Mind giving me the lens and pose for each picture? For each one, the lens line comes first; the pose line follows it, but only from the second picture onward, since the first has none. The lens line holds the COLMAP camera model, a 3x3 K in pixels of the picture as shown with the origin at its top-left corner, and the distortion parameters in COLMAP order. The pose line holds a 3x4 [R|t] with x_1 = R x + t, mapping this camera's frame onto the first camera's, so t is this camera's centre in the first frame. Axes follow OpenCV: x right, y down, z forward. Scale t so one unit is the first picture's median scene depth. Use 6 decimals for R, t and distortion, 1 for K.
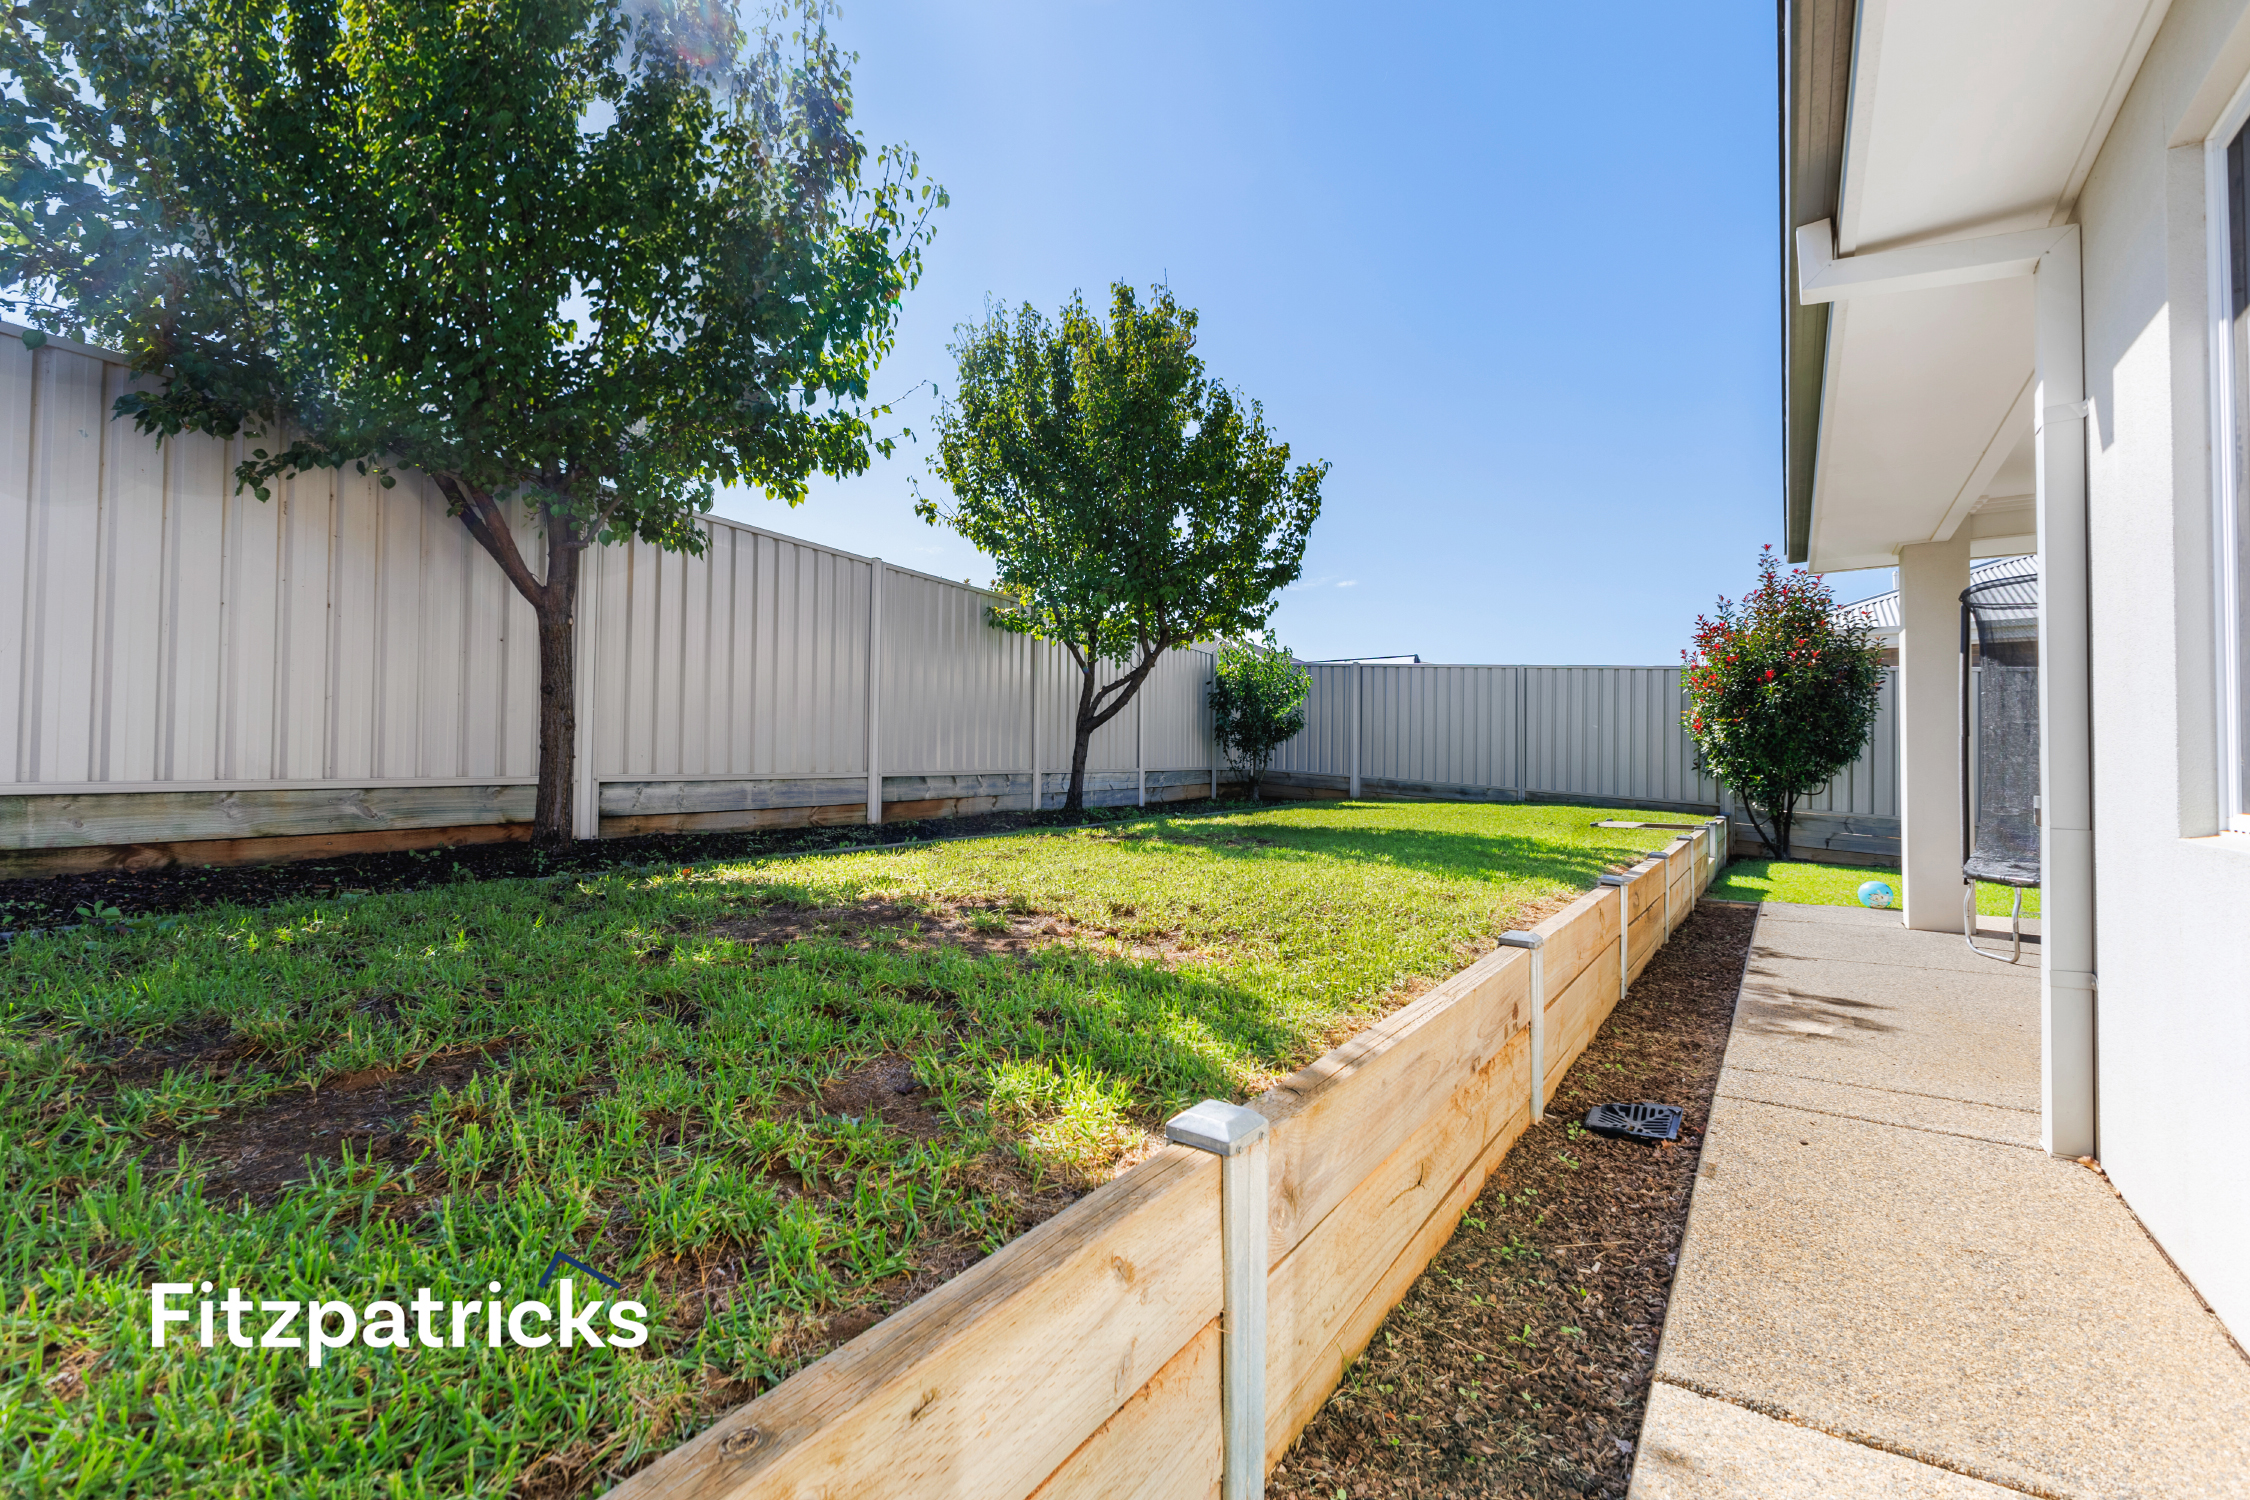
lens RADIAL K [[954.2, 0, 1110.3], [0, 954.2, 761.8], [0, 0, 1]] dist [0.001407, -0.000110]
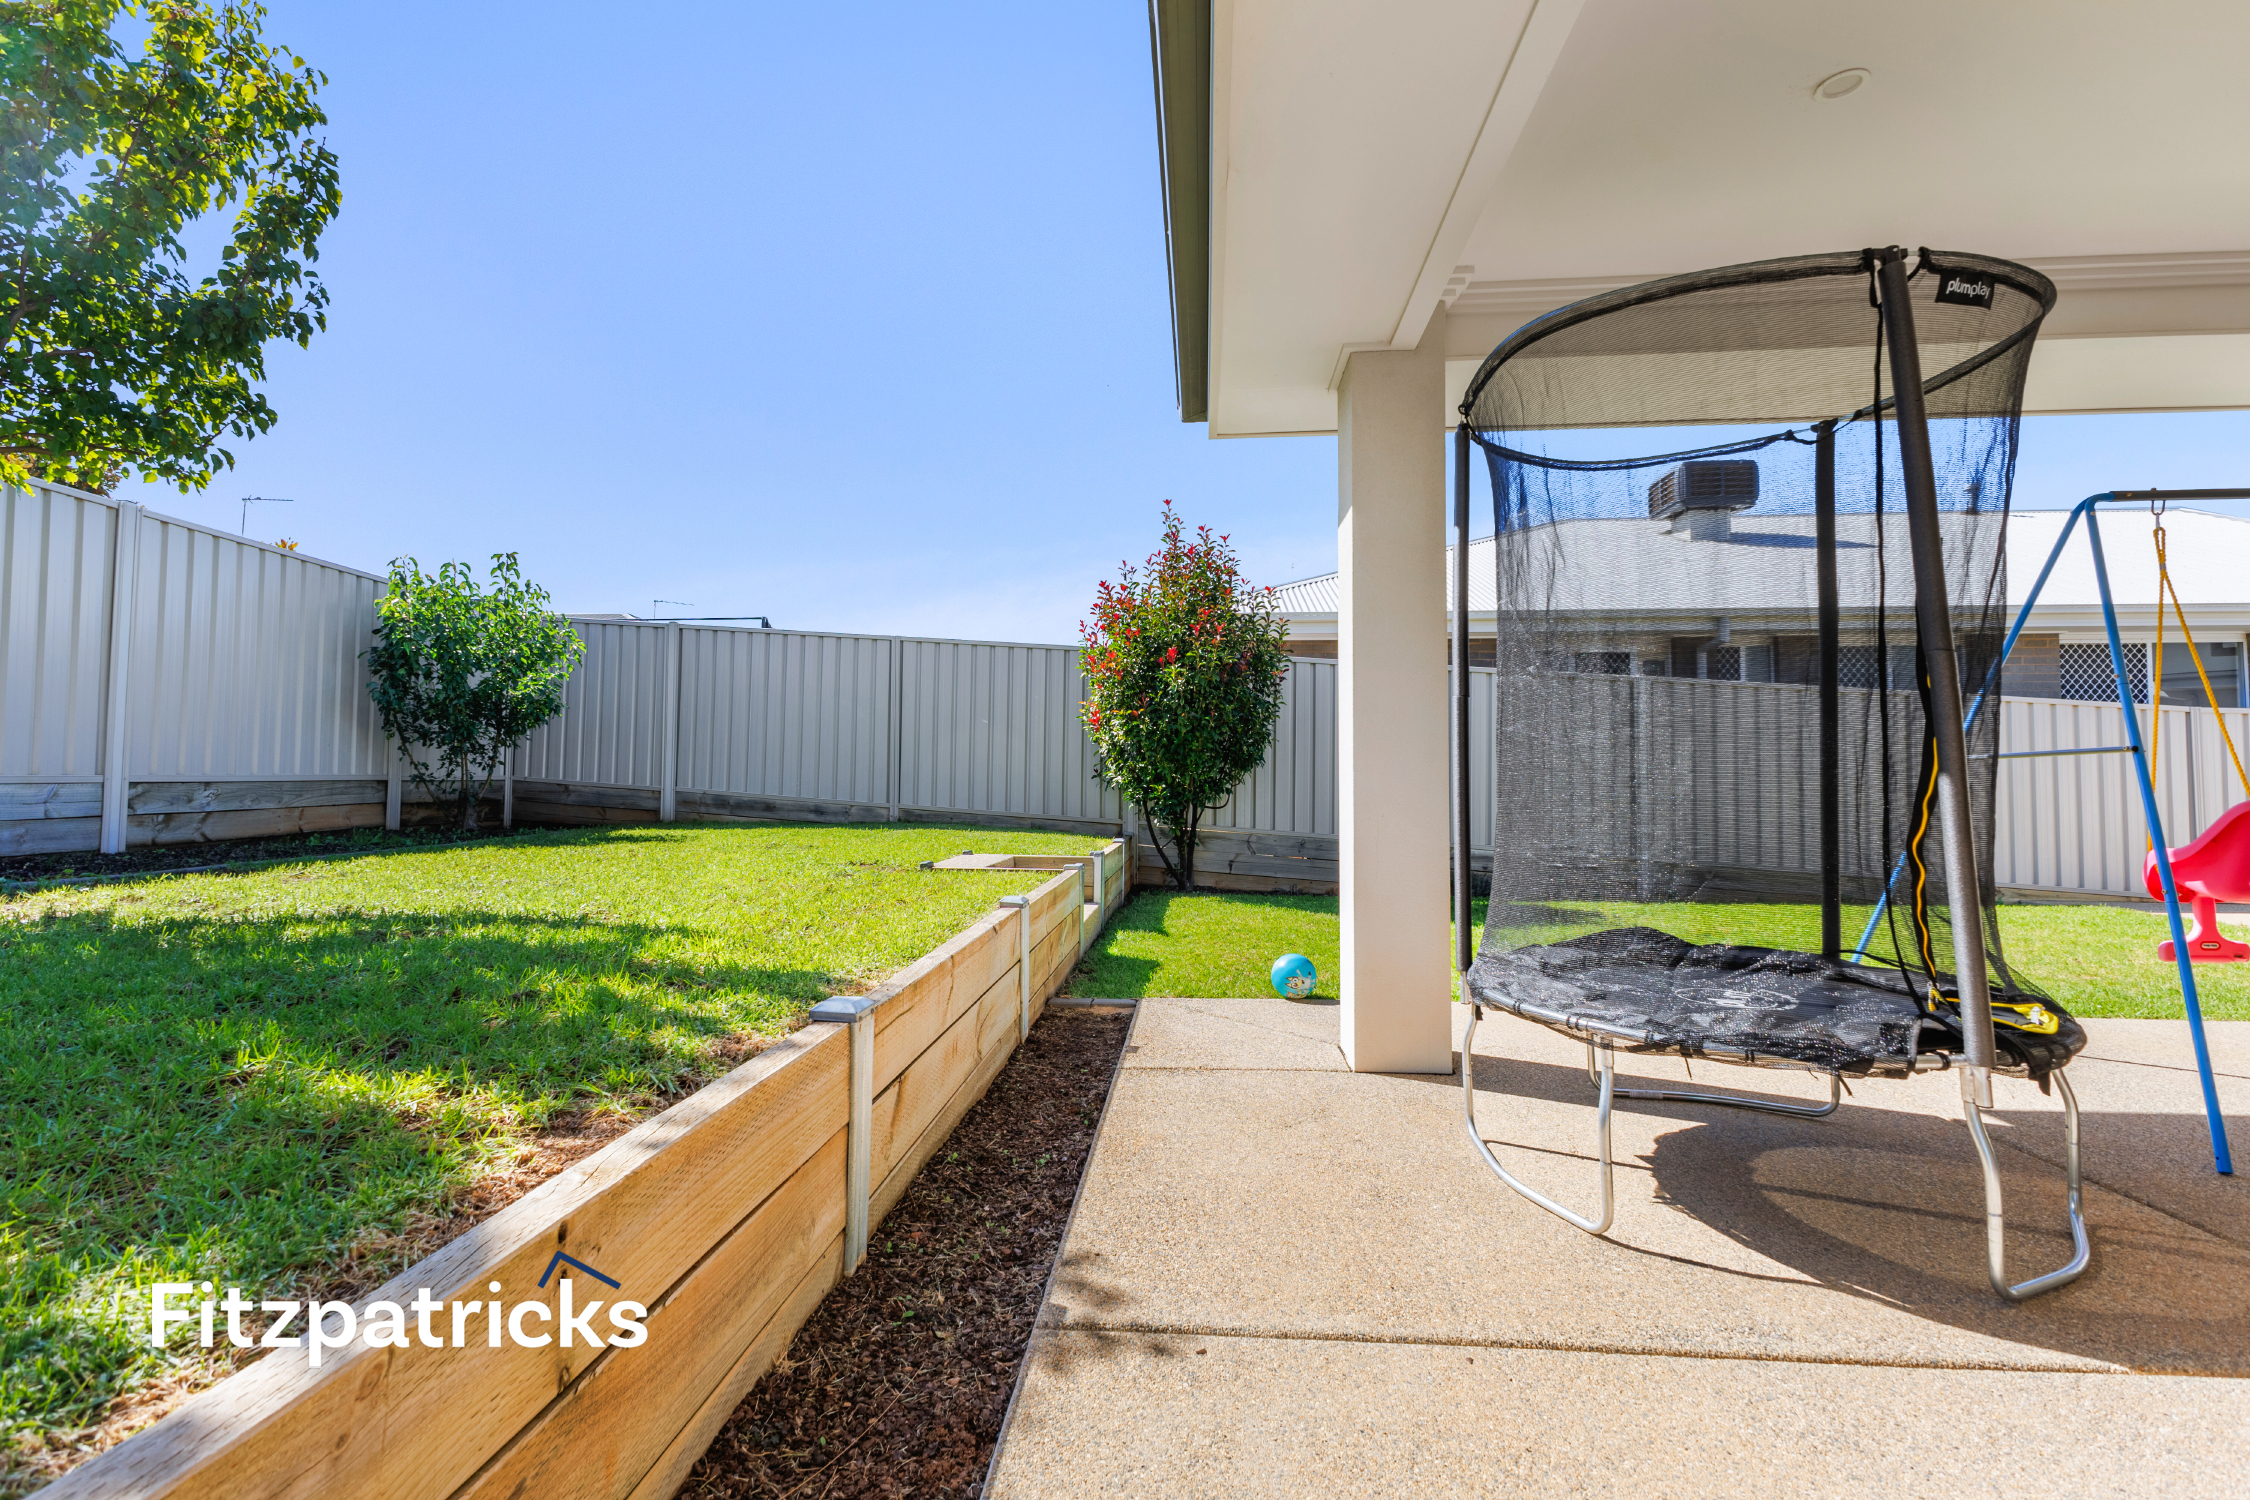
lens RADIAL K [[996.1, 0, 1125.8], [0, 996.1, 809.2], [0, 0, 1]] dist [0.001871, -0.006343]
pose [[0.857475, -0.016632, 0.514257, 0.227343], [-0.000930, 0.999426, 0.033874, 0.006539], [-0.514525, -0.029524, 0.856967, 0.305247]]
